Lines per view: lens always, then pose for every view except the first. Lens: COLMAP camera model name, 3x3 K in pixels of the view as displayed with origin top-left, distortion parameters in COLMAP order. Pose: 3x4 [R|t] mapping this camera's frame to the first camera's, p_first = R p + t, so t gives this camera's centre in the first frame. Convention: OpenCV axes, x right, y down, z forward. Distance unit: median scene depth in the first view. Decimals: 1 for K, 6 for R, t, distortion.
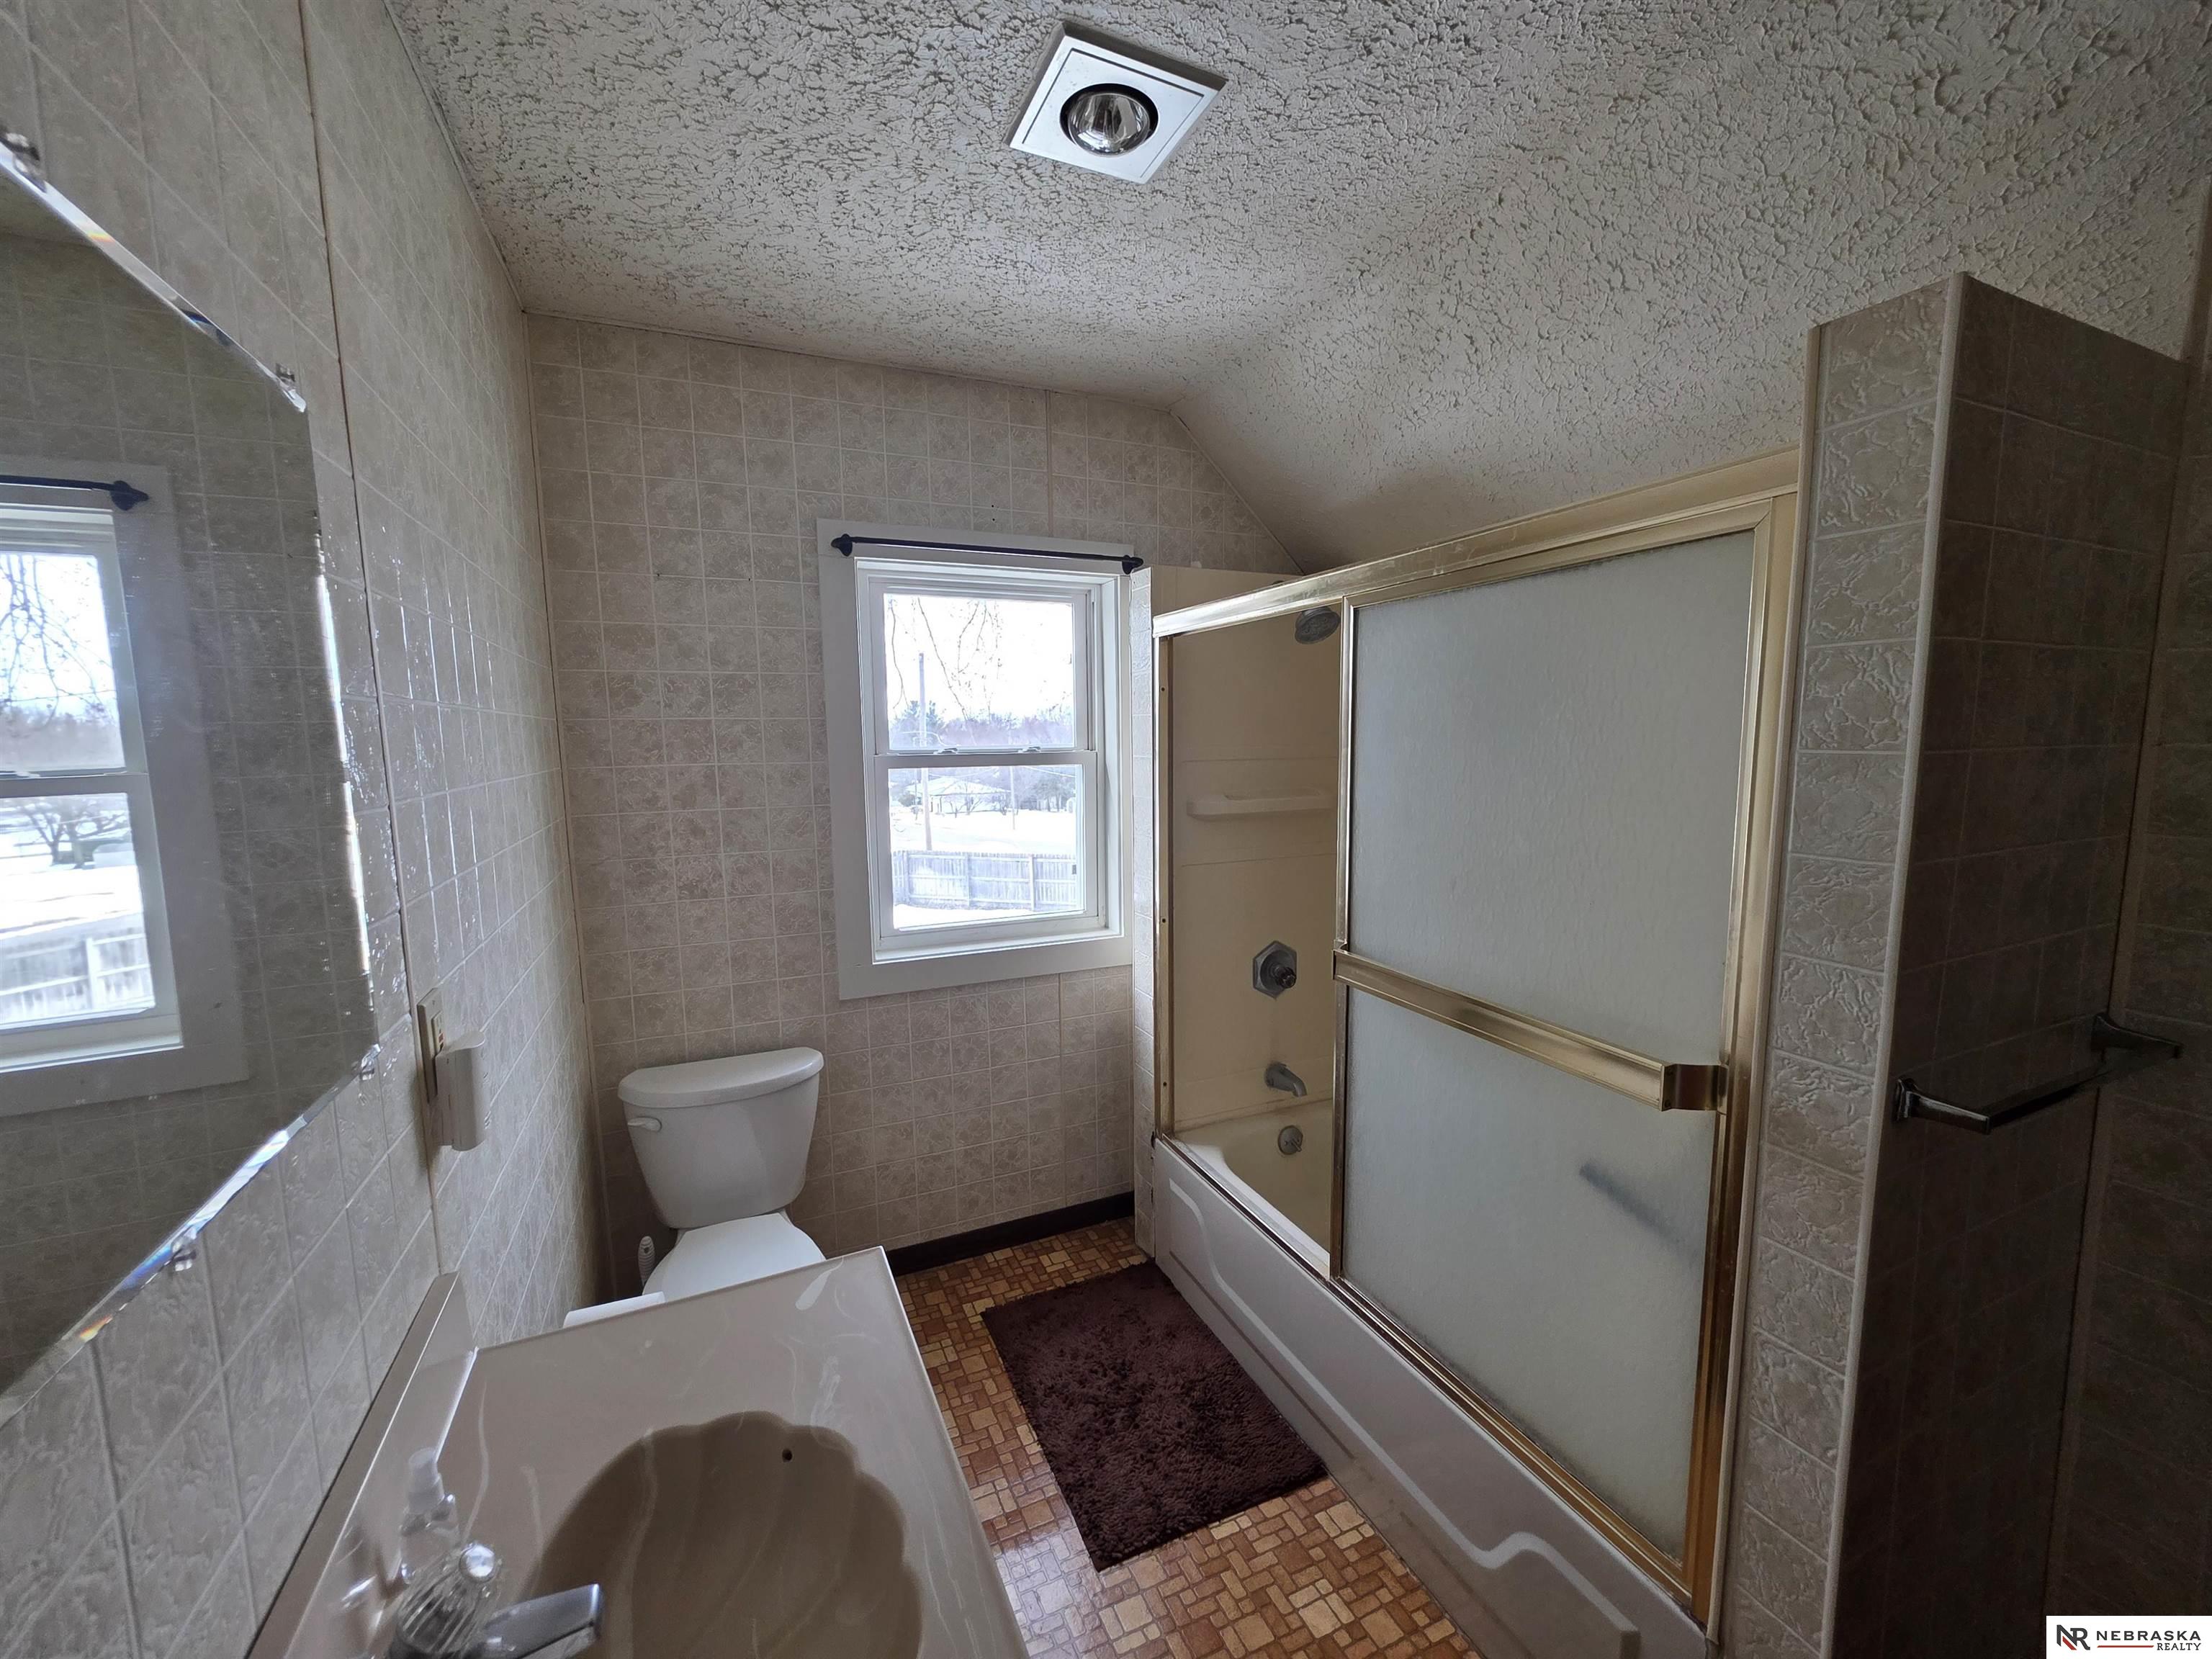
lens RADIAL K [[879.7, 0, 1106.7], [0, 879.7, 831.6], [0, 0, 1]] dist [-0.000053, 0.000173]
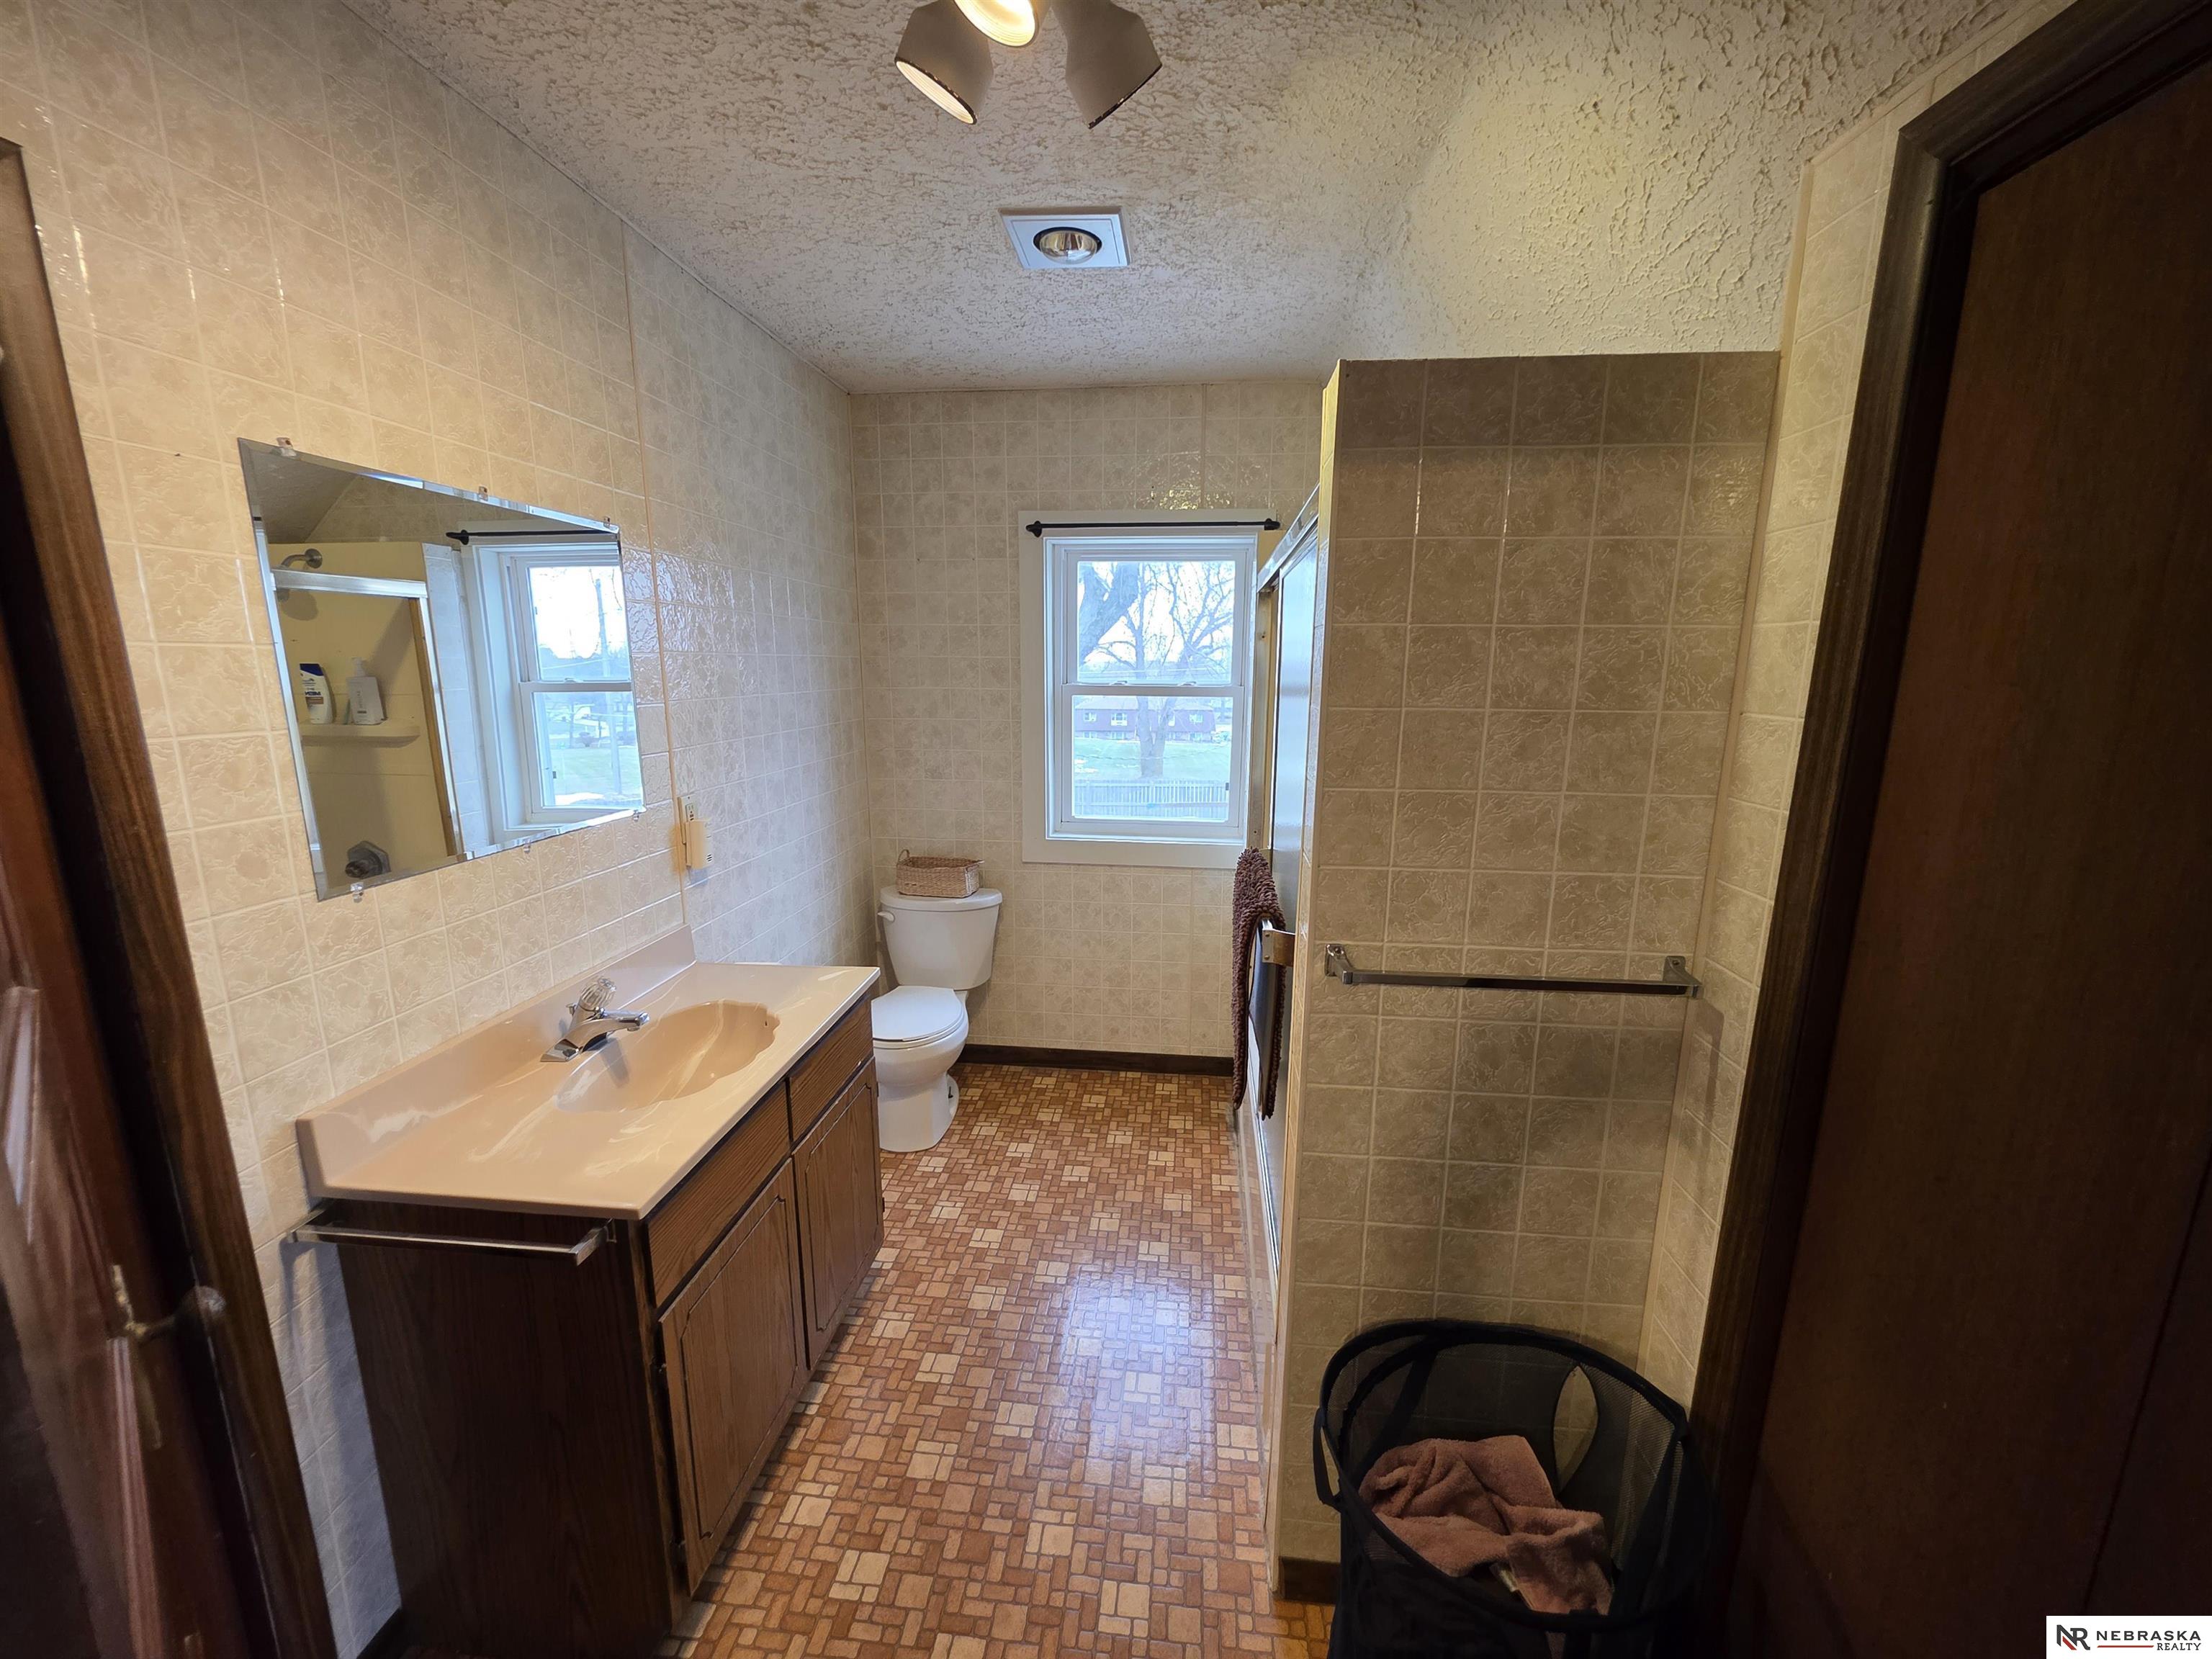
lens RADIAL K [[879.7, 0, 1103.7], [0, 879.7, 834.0], [0, 0, 1]] dist [-0.000053, 0.000173]
pose [[0.866765, 0.112495, -0.485864, 0.510010], [-0.073599, 0.992413, 0.098483, 0.001461], [0.493256, -0.049603, 0.868469, -0.158157]]
